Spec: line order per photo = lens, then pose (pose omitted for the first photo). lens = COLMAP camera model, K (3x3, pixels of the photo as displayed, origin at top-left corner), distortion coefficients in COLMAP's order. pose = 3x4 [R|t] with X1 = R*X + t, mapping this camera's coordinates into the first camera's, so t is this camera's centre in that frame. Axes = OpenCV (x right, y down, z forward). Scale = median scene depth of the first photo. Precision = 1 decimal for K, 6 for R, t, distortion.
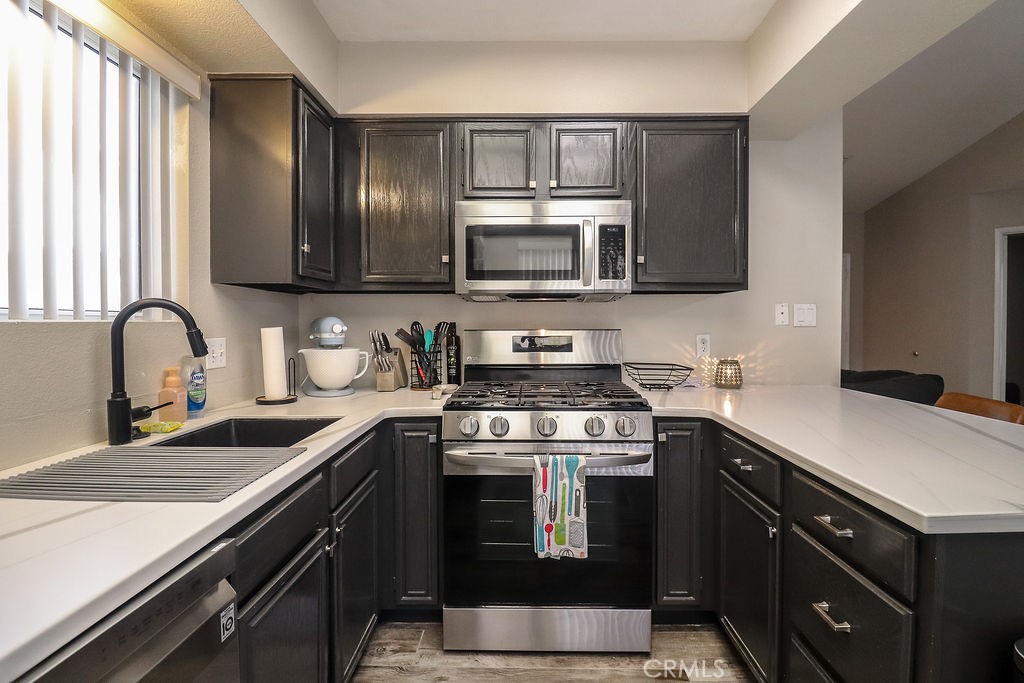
lens RADIAL K [[469.4, 0, 516.9], [0, 469.4, 330.5], [0, 0, 1]] dist [0.000435, -0.015003]
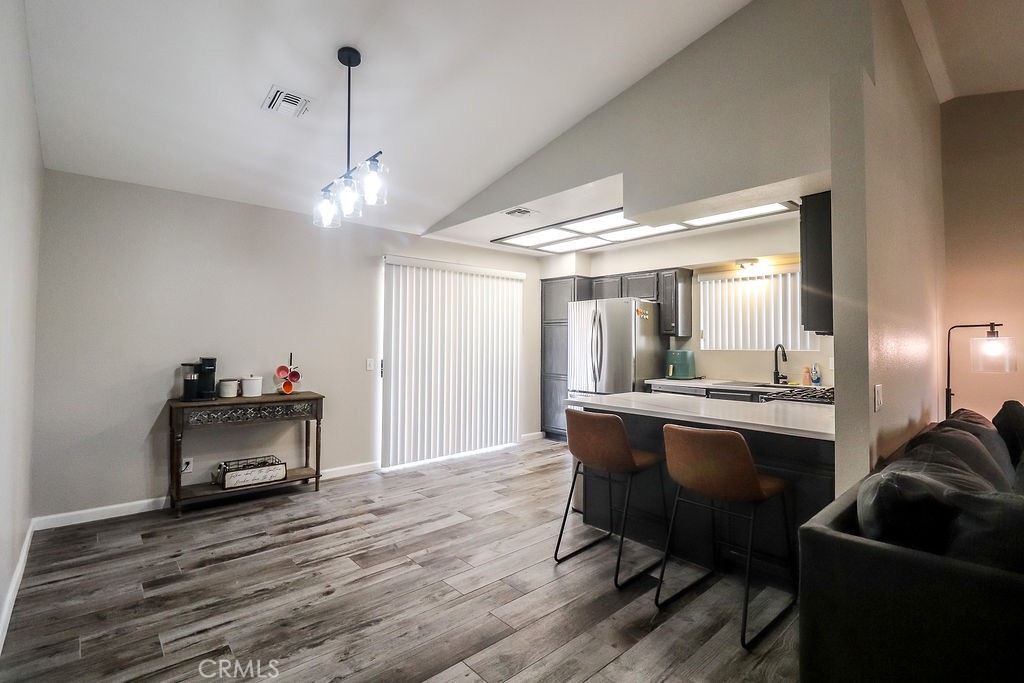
lens RADIAL K [[474.3, 0, 516.9], [0, 474.3, 332.3], [0, 0, 1]] dist [0.001546, -0.014287]
pose [[-0.726950, -0.019055, -0.686426, 2.066752], [-0.015794, 0.999814, -0.011028, -0.057634], [0.686509, 0.002825, -0.727116, 1.487396]]
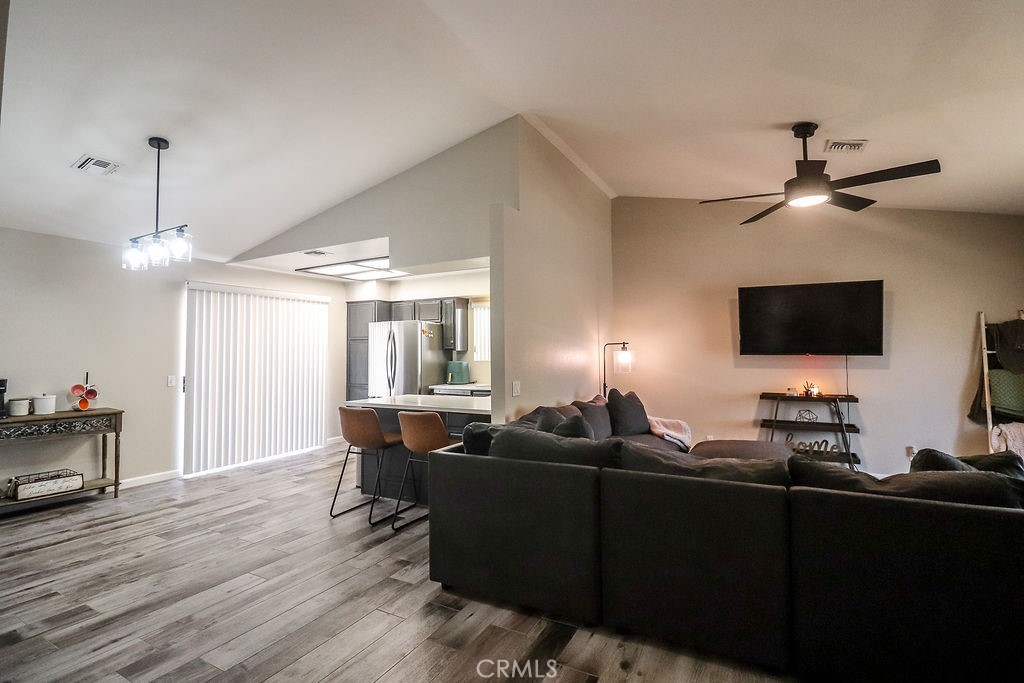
lens RADIAL K [[475.8, 0, 520.4], [0, 475.8, 332.4], [0, 0, 1]] dist [-0.001591, -0.011855]
pose [[-0.452745, -0.032516, -0.891047, 2.424175], [-0.003626, 0.999394, -0.034627, -0.093705], [0.891633, -0.012446, -0.452588, 2.138621]]
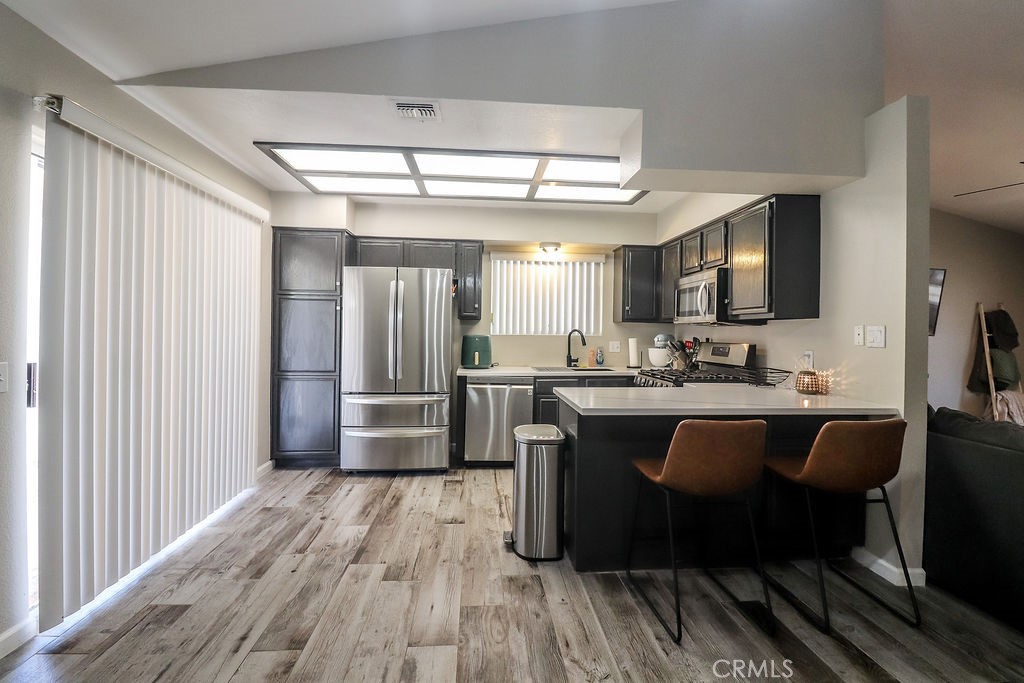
lens RADIAL K [[475.8, 0, 520.4], [0, 475.8, 332.4], [0, 0, 1]] dist [-0.001591, -0.011855]
pose [[0.107681, 0.005001, -0.994173, 1.933782], [-0.029758, 0.999555, 0.001805, -0.024412], [0.993740, 0.029391, 0.107782, 0.110242]]
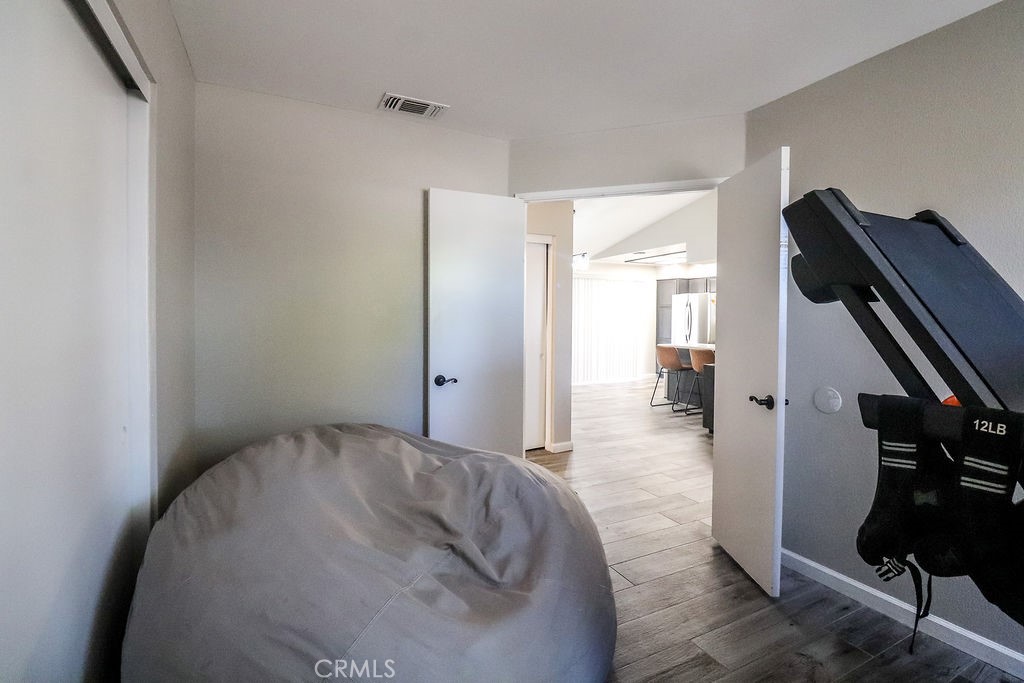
lens RADIAL K [[475.8, 0, 520.4], [0, 475.8, 332.4], [0, 0, 1]] dist [-0.001591, -0.011855]
pose [[-0.883508, 0.012113, -0.468259, 3.513024], [-0.007701, 0.999155, 0.040377, -0.079341], [0.468353, 0.039279, -0.882668, 3.186781]]
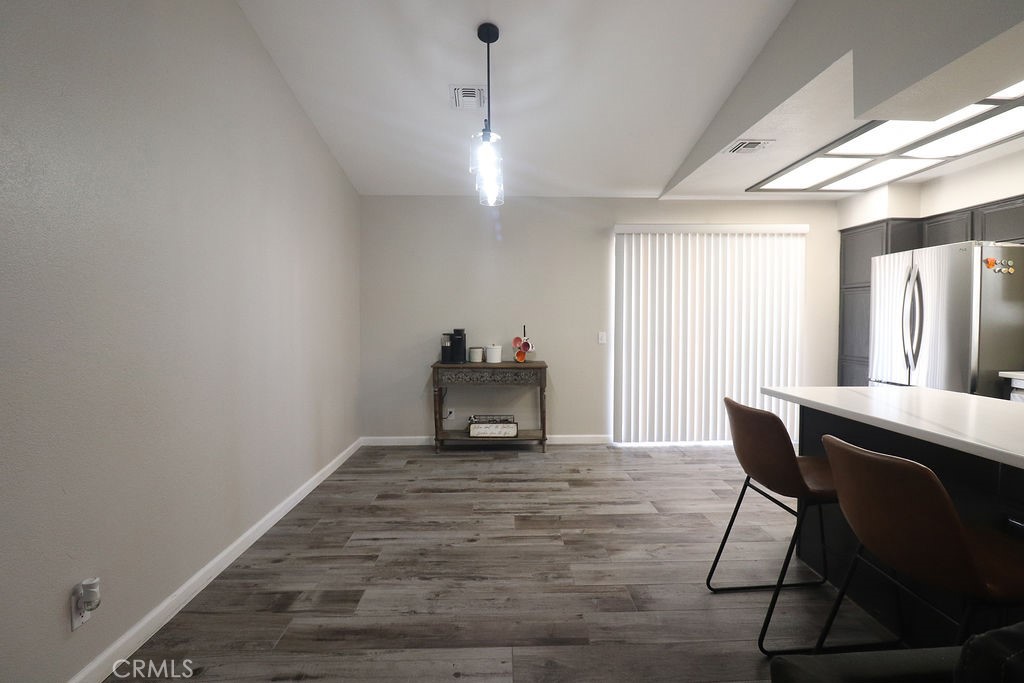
lens RADIAL K [[474.3, 0, 516.9], [0, 474.3, 332.3], [0, 0, 1]] dist [0.001546, -0.014287]
pose [[-0.998584, 0.002914, -0.053122, 1.511813], [0.000612, 0.999062, 0.043302, -0.040792], [0.053198, 0.043208, -0.997649, 1.594138]]
